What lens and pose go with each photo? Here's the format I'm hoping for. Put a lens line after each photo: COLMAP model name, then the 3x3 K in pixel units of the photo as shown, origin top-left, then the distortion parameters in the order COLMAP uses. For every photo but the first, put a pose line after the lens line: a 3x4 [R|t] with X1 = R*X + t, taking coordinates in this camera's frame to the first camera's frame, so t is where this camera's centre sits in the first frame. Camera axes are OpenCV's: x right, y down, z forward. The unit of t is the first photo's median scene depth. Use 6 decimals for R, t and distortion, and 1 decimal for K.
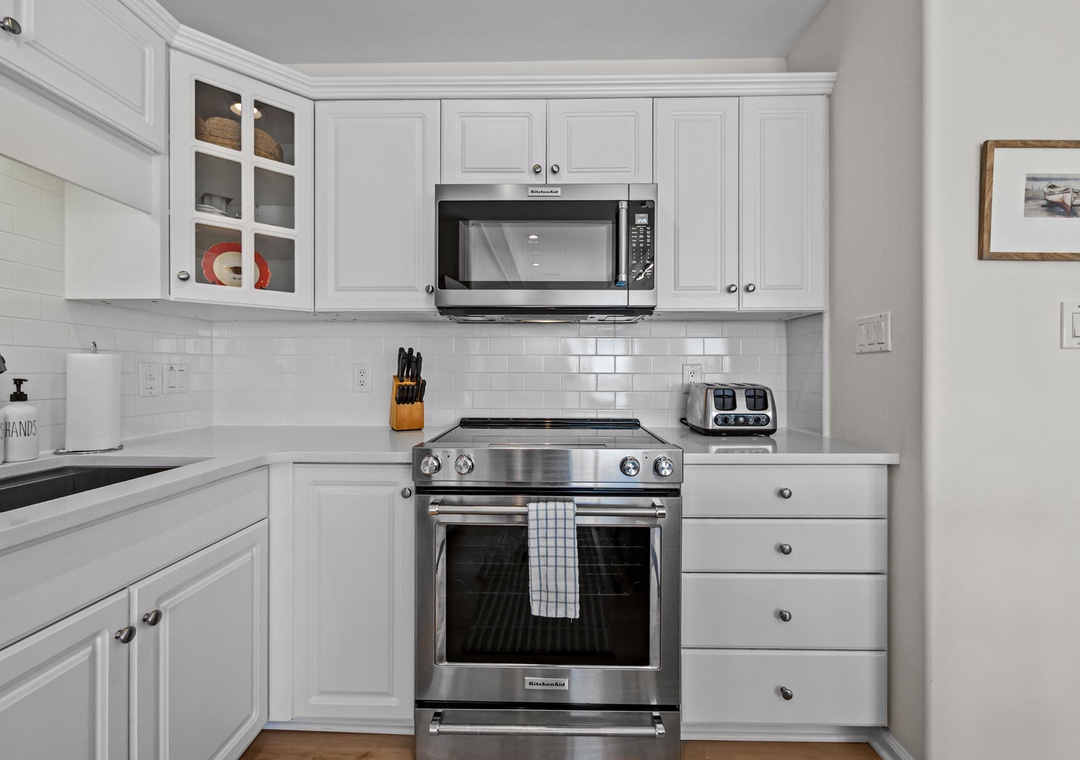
lens RADIAL K [[480.7, 0, 545.4], [0, 480.7, 374.6], [0, 0, 1]] dist [-0.005104, -0.000022]
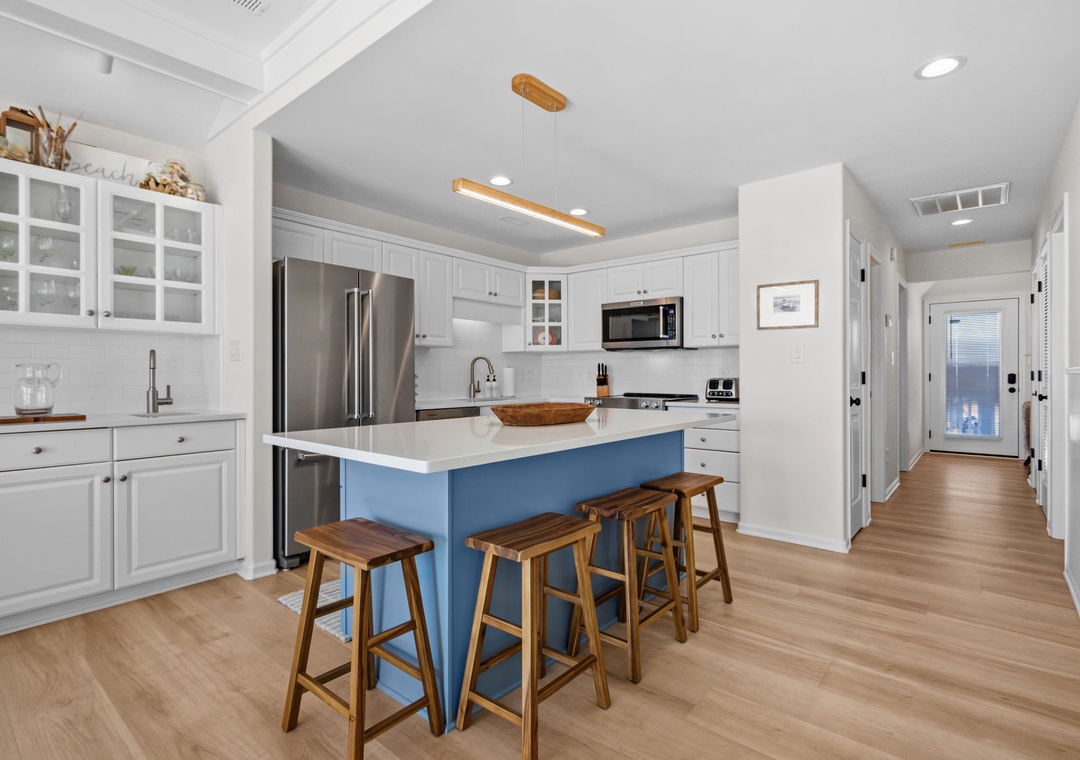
lens RADIAL K [[537.2, 0, 539.2], [0, 537.2, 375.3], [0, 0, 1]] dist [-0.000839, -0.000370]
pose [[0.776369, -0.000827, -0.630278, 1.413338], [0.000697, 1.000000, -0.000454, 0.009042], [0.630278, -0.000087, 0.776370, -1.584063]]
